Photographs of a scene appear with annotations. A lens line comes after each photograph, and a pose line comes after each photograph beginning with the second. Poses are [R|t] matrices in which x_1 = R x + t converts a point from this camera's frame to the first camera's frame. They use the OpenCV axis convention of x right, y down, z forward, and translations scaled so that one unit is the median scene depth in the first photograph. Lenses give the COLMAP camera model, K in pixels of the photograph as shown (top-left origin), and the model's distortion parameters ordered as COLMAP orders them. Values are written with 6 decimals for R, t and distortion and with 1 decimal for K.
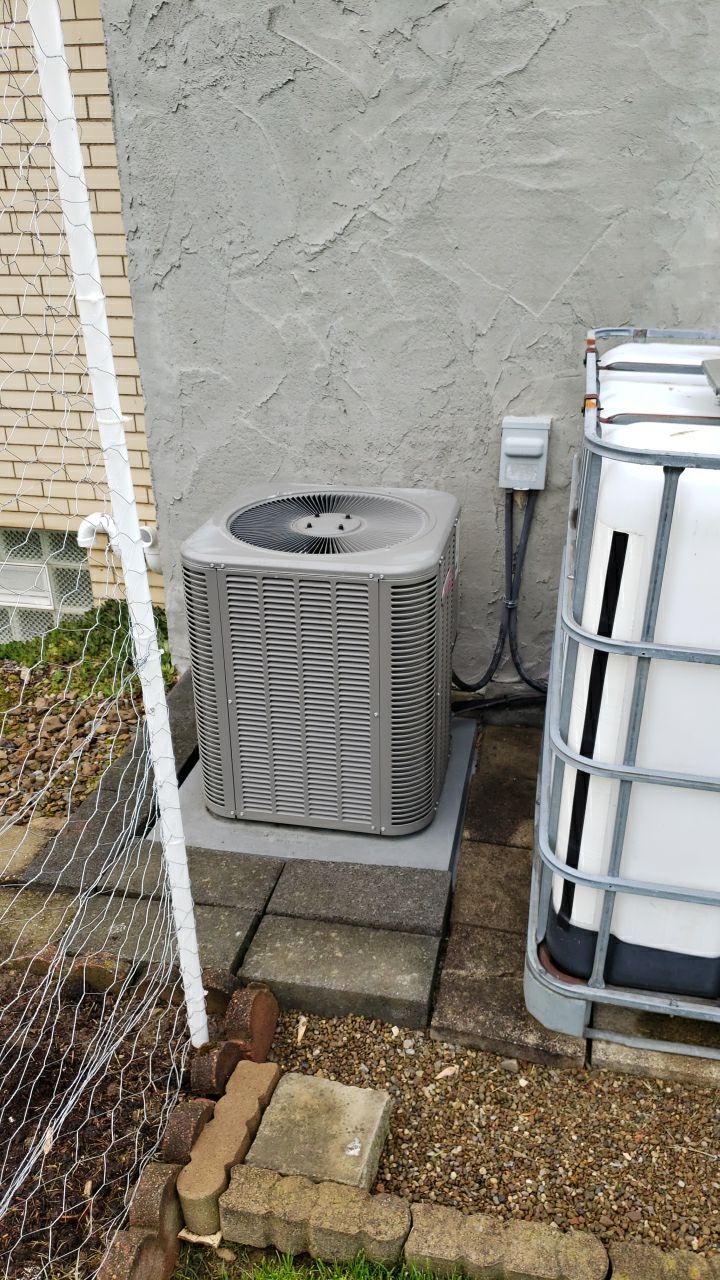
lens RADIAL K [[956.2, 0, 372.3], [0, 956.2, 642.1], [0, 0, 1]] dist [0.025772, -0.013739]
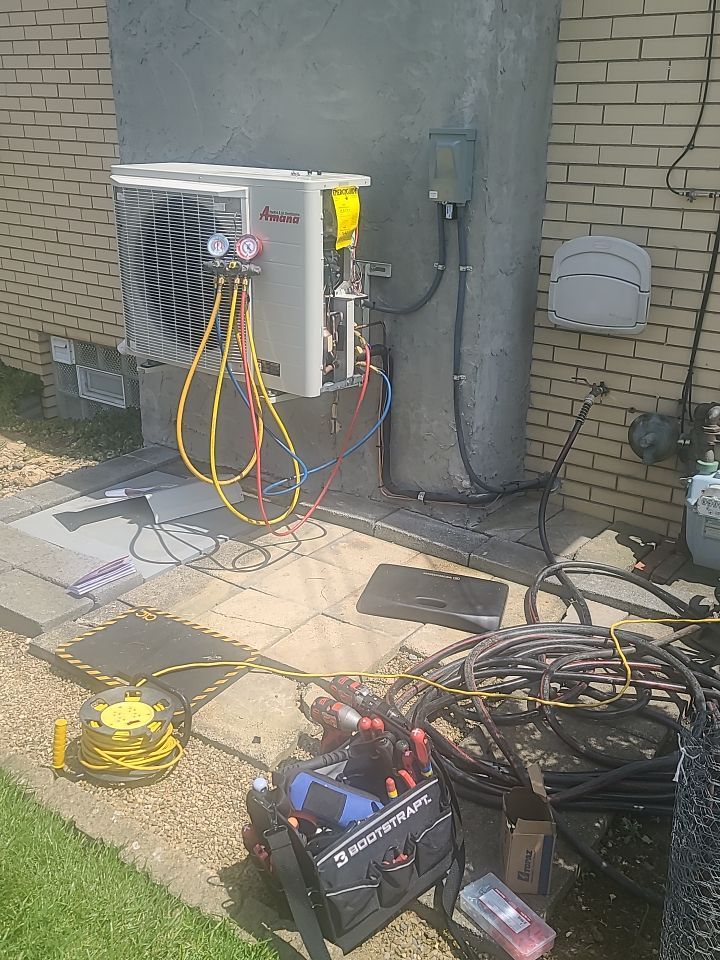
lens RADIAL K [[959.5, 0, 367.4], [0, 959.5, 482.9], [0, 0, 1]] dist [0.062992, 0.000000]
pose [[0.916441, 0.154751, -0.369037, 0.818178], [-0.178565, 0.983438, -0.031043, 0.081534], [0.358121, 0.094346, 0.928896, -0.235445]]
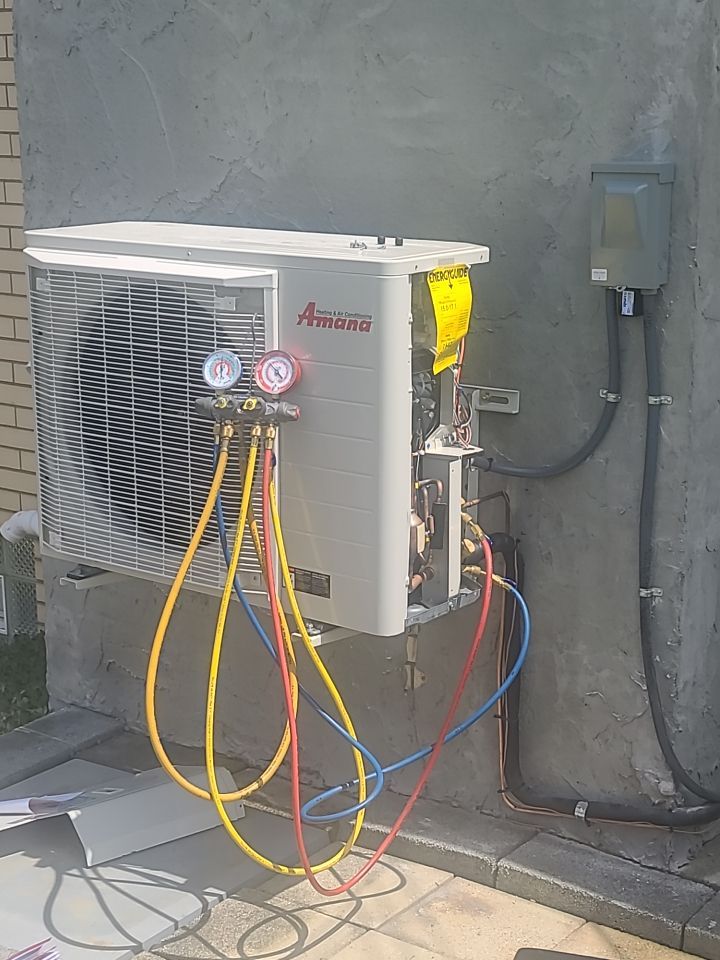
lens RADIAL K [[1714.1, 0, 350.3], [0, 1714.1, 488.1], [0, 0, 1]] dist [0.118678, 0.000000]
pose [[0.912634, 0.091127, -0.398491, 0.722806], [-0.167963, 0.972338, -0.162316, 0.045790], [0.372677, 0.215067, 0.902695, -0.250297]]
